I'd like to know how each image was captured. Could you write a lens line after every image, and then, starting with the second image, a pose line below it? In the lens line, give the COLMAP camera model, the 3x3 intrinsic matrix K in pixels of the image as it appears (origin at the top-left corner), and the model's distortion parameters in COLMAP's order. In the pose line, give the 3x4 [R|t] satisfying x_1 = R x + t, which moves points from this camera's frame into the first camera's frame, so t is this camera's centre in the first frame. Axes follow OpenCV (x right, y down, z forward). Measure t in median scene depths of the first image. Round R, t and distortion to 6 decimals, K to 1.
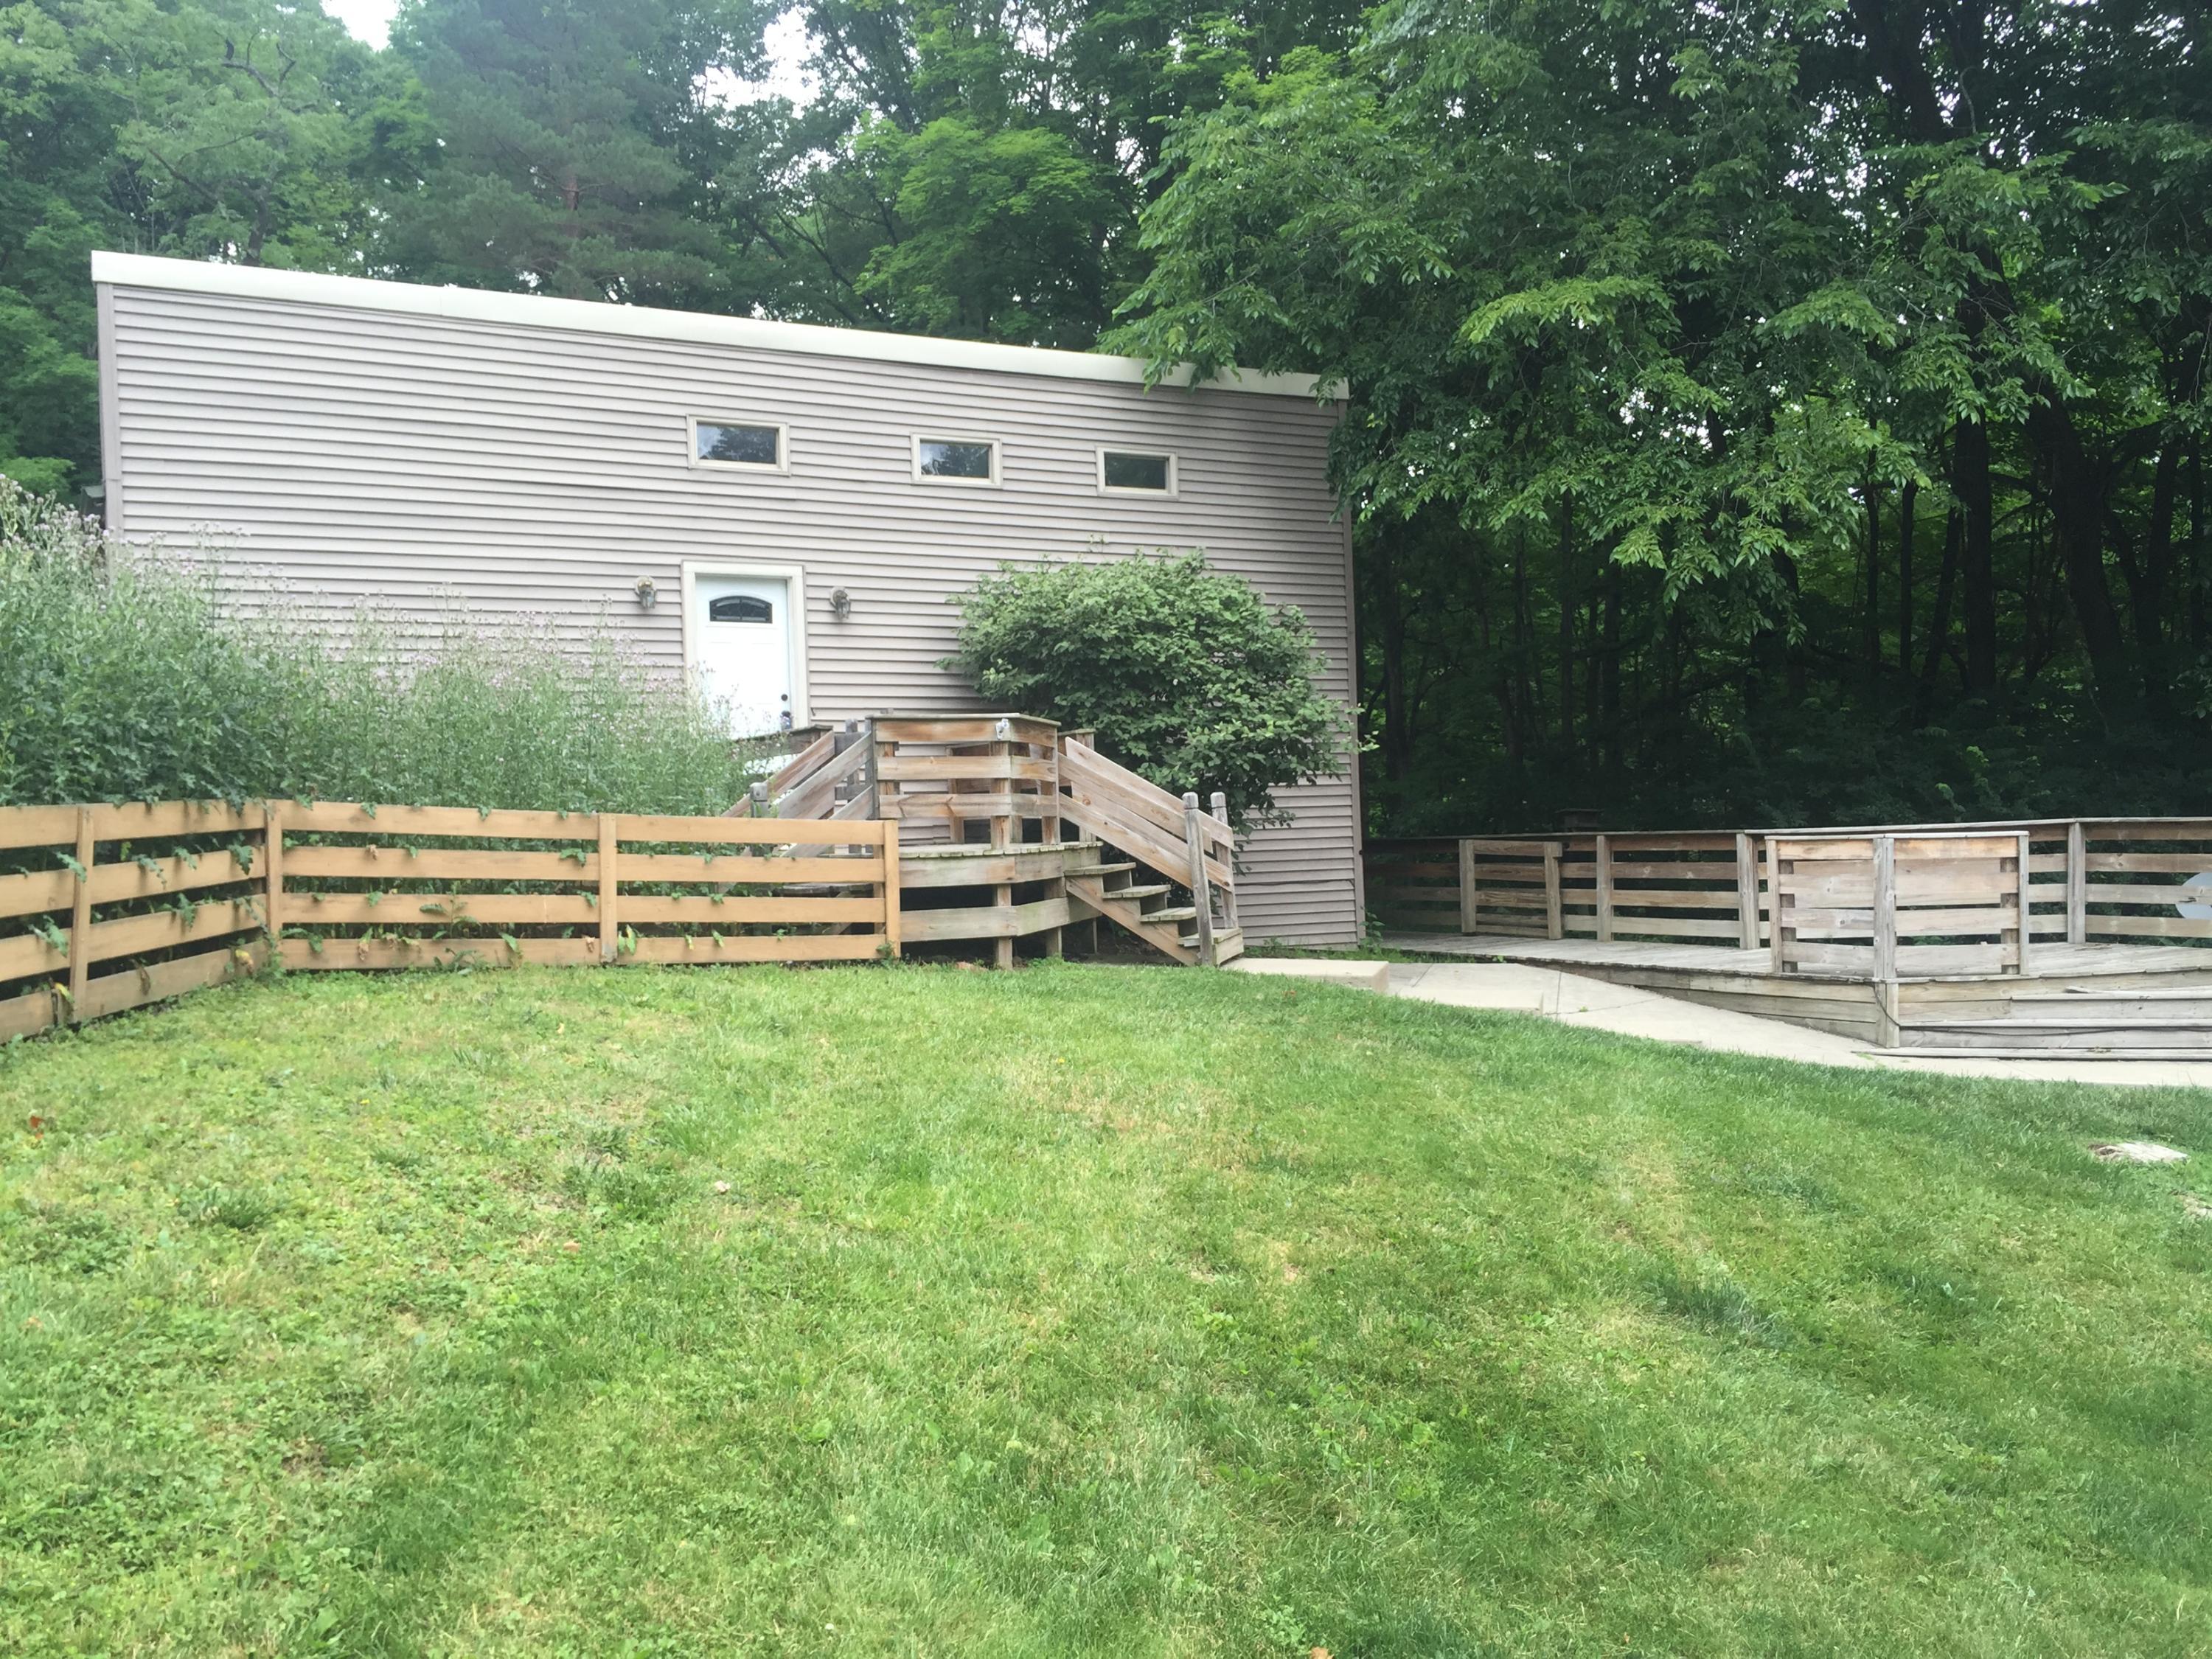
lens RADIAL K [[1901.4, 0, 1104.2], [0, 1901.4, 823.7], [0, 0, 1]] dist [0.037964, -0.019280]
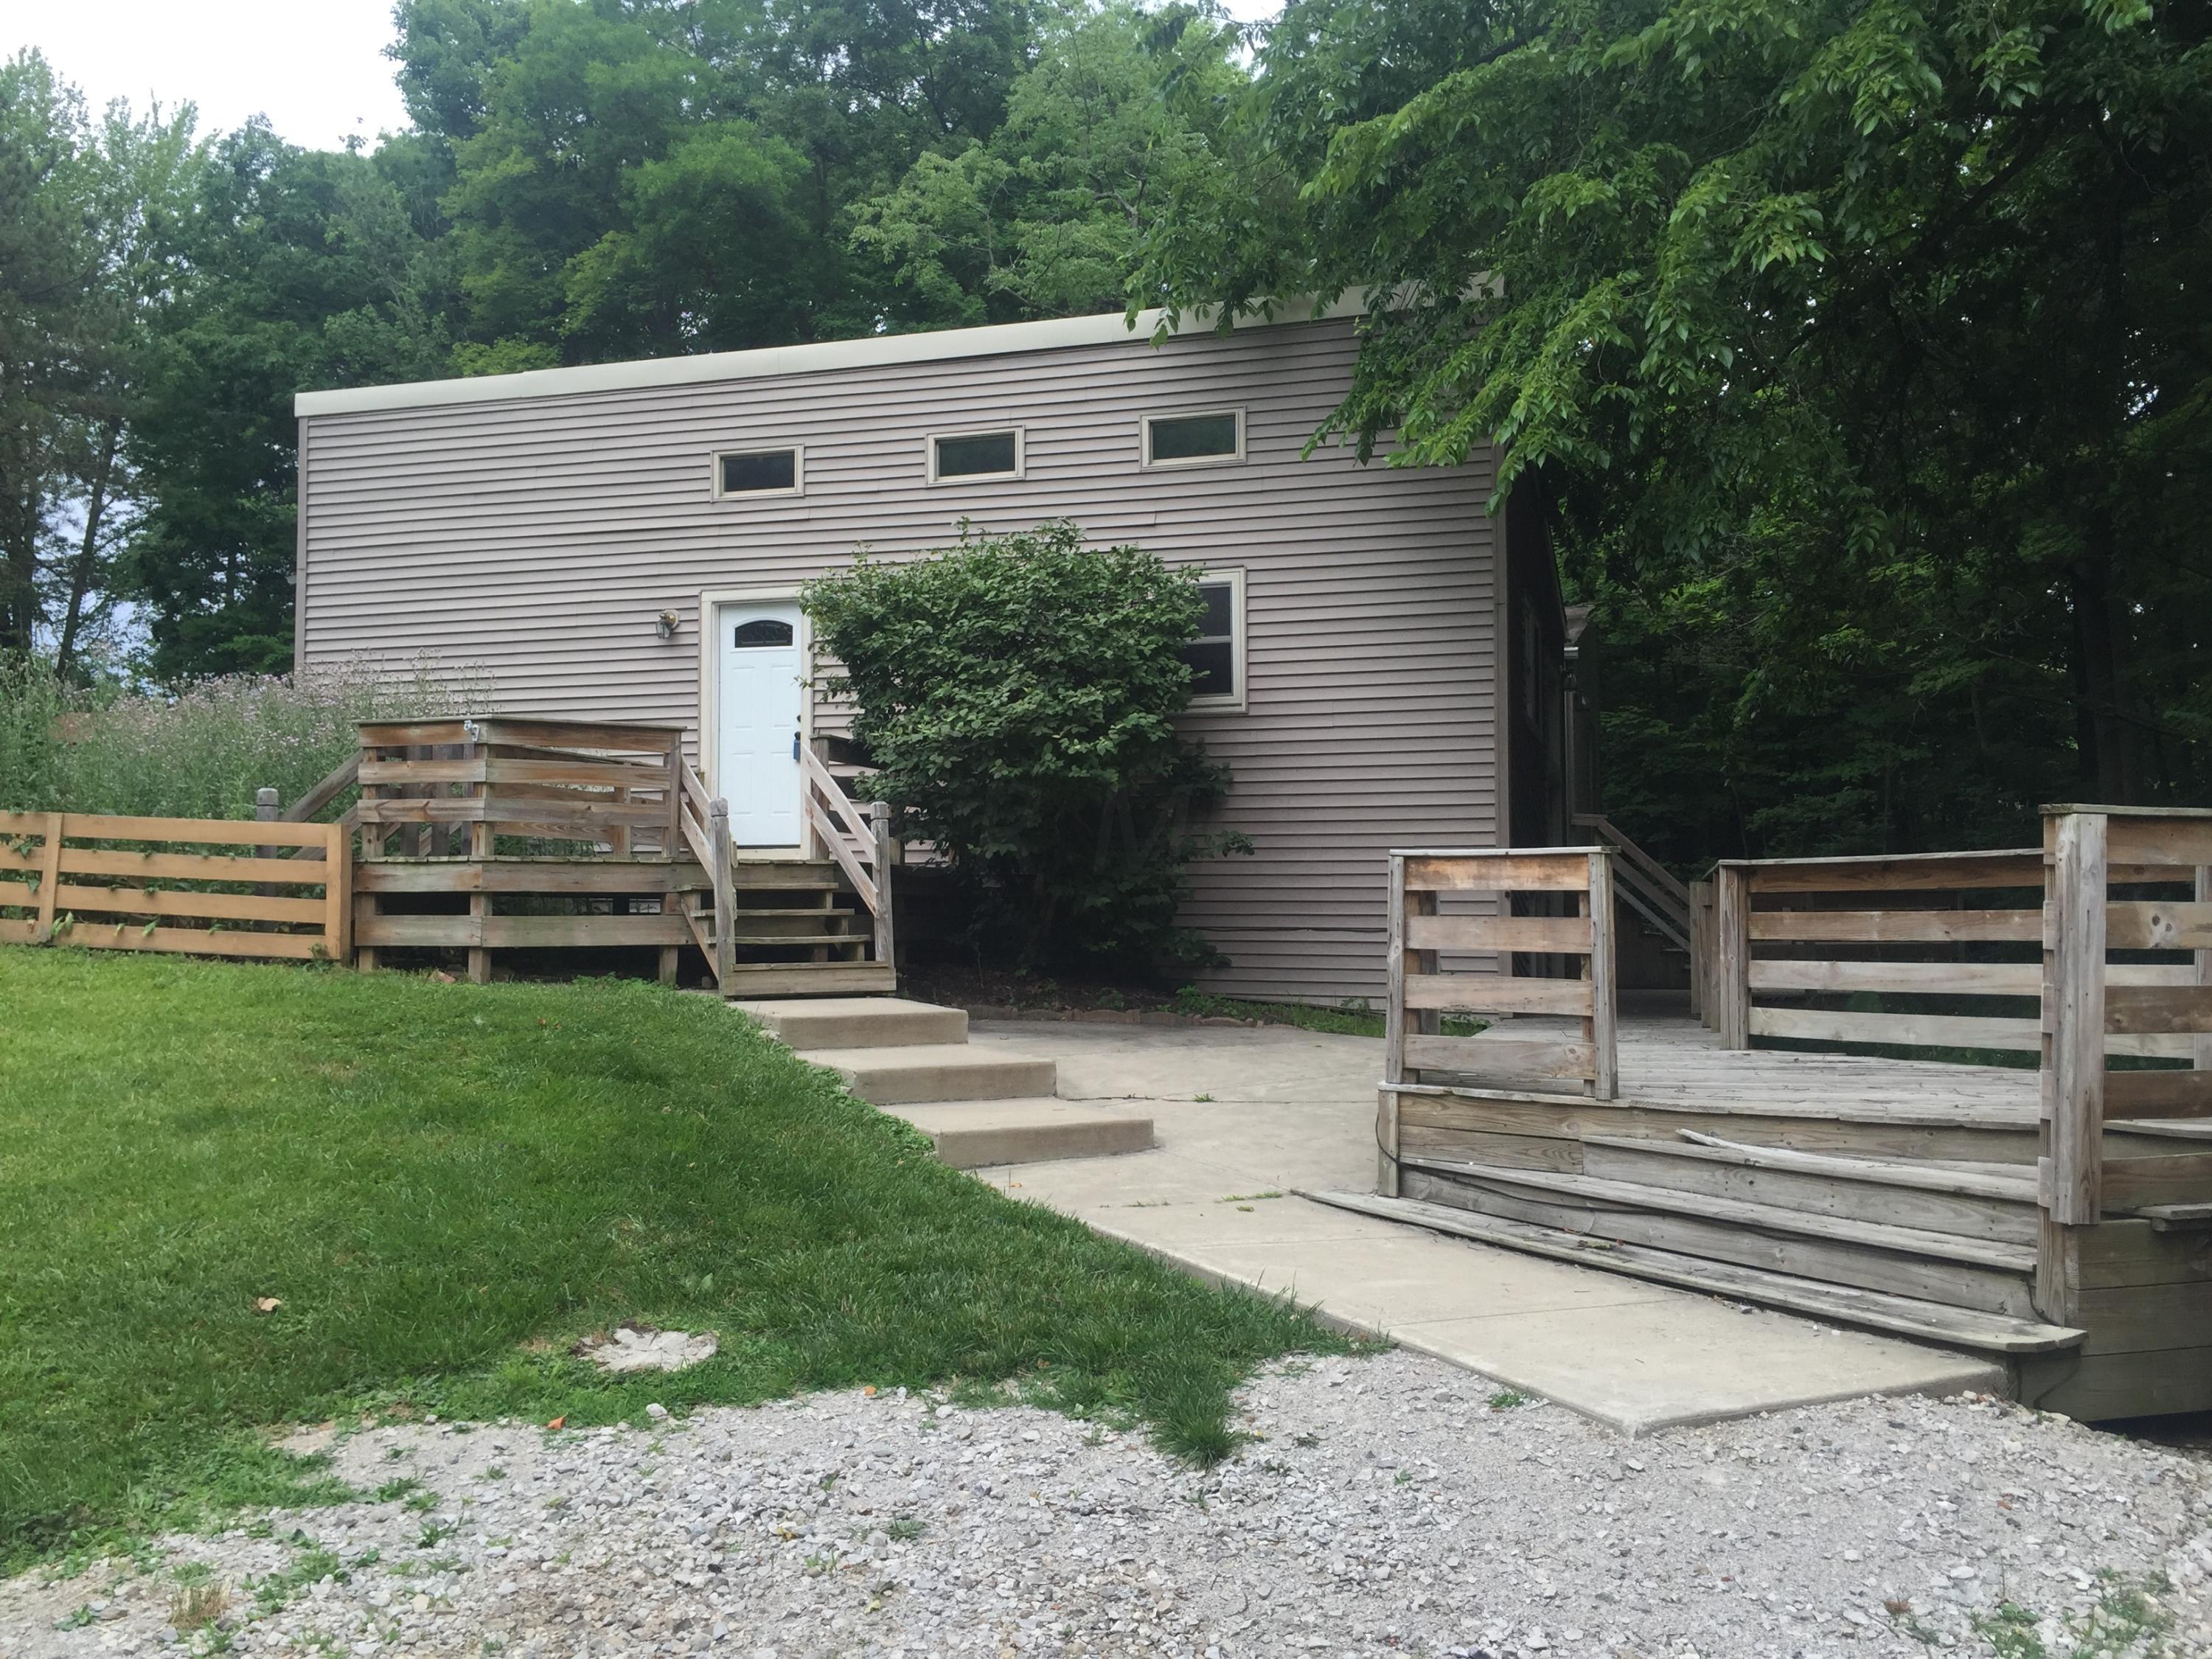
lens RADIAL K [[1901.4, 0, 1104.2], [0, 1901.4, 839.0], [0, 0, 1]] dist [0.037964, -0.019280]
pose [[0.699893, -0.000713, -0.714248, 0.774591], [-0.020969, 0.999548, -0.021546, 0.017093], [0.713940, 0.030057, 0.699561, 0.497681]]
